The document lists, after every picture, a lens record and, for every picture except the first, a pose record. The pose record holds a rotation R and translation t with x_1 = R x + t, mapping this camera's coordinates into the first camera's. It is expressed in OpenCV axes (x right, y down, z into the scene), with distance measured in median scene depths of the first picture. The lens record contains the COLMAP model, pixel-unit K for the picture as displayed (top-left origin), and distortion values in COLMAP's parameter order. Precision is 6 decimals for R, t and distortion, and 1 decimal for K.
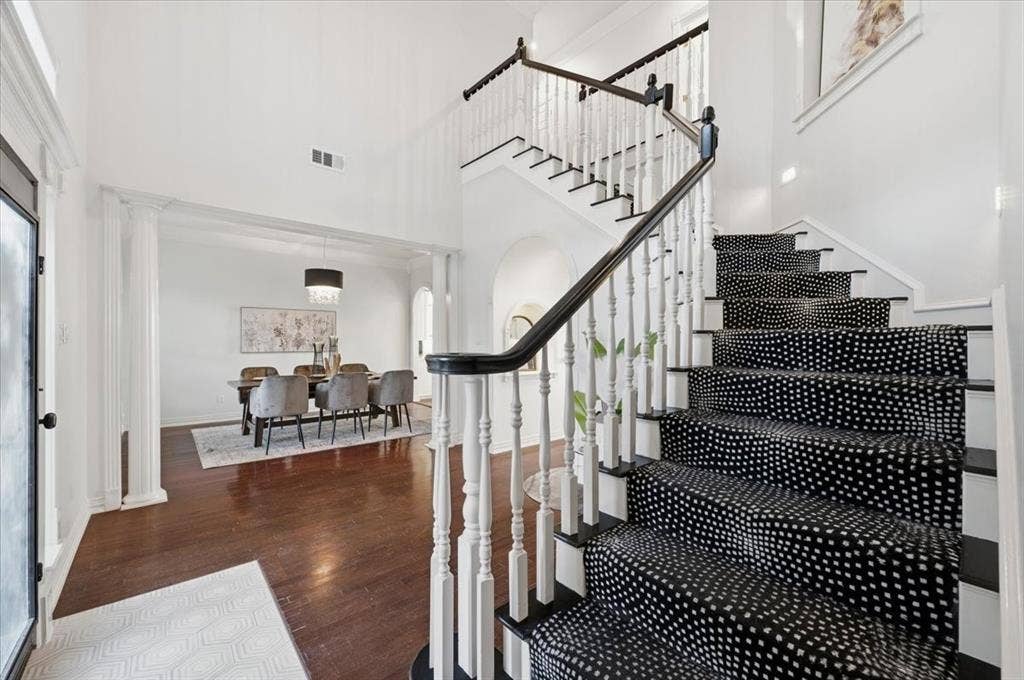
lens RADIAL K [[405.3, 0, 512.5], [0, 405.3, 338.1], [0, 0, 1]] dist [-0.001007, -0.000050]
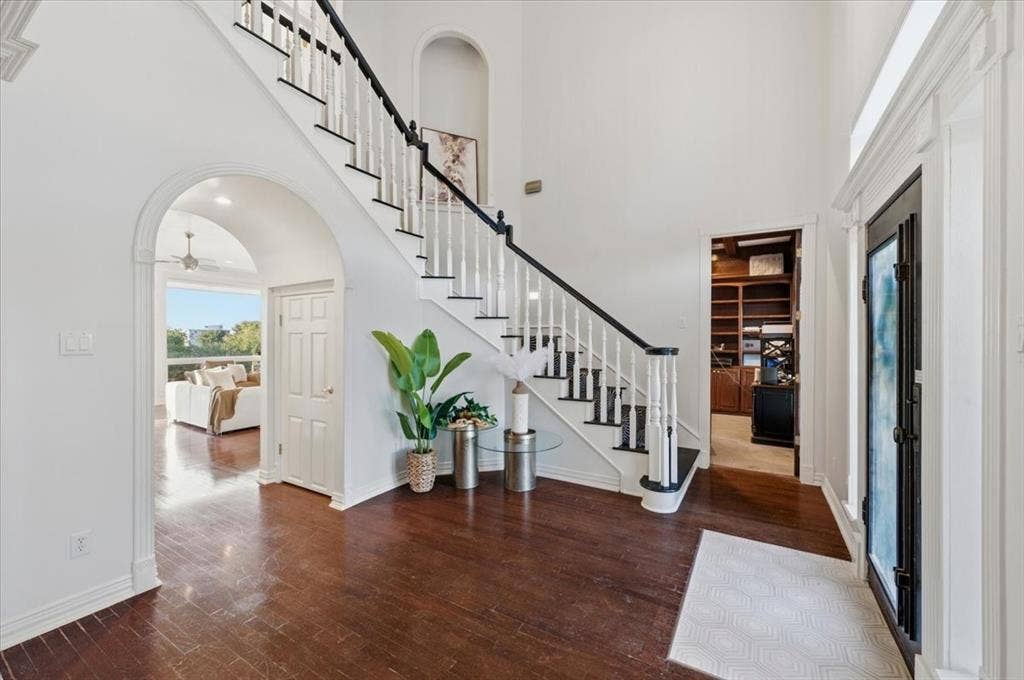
lens RADIAL K [[405.3, 0, 512.1], [0, 405.3, 340.4], [0, 0, 1]] dist [-0.001007, -0.000050]
pose [[-0.303442, -0.005111, 0.952836, -1.331587], [0.002915, 0.999976, 0.006292, -0.009567], [-0.952845, 0.004687, -0.303420, 1.607006]]
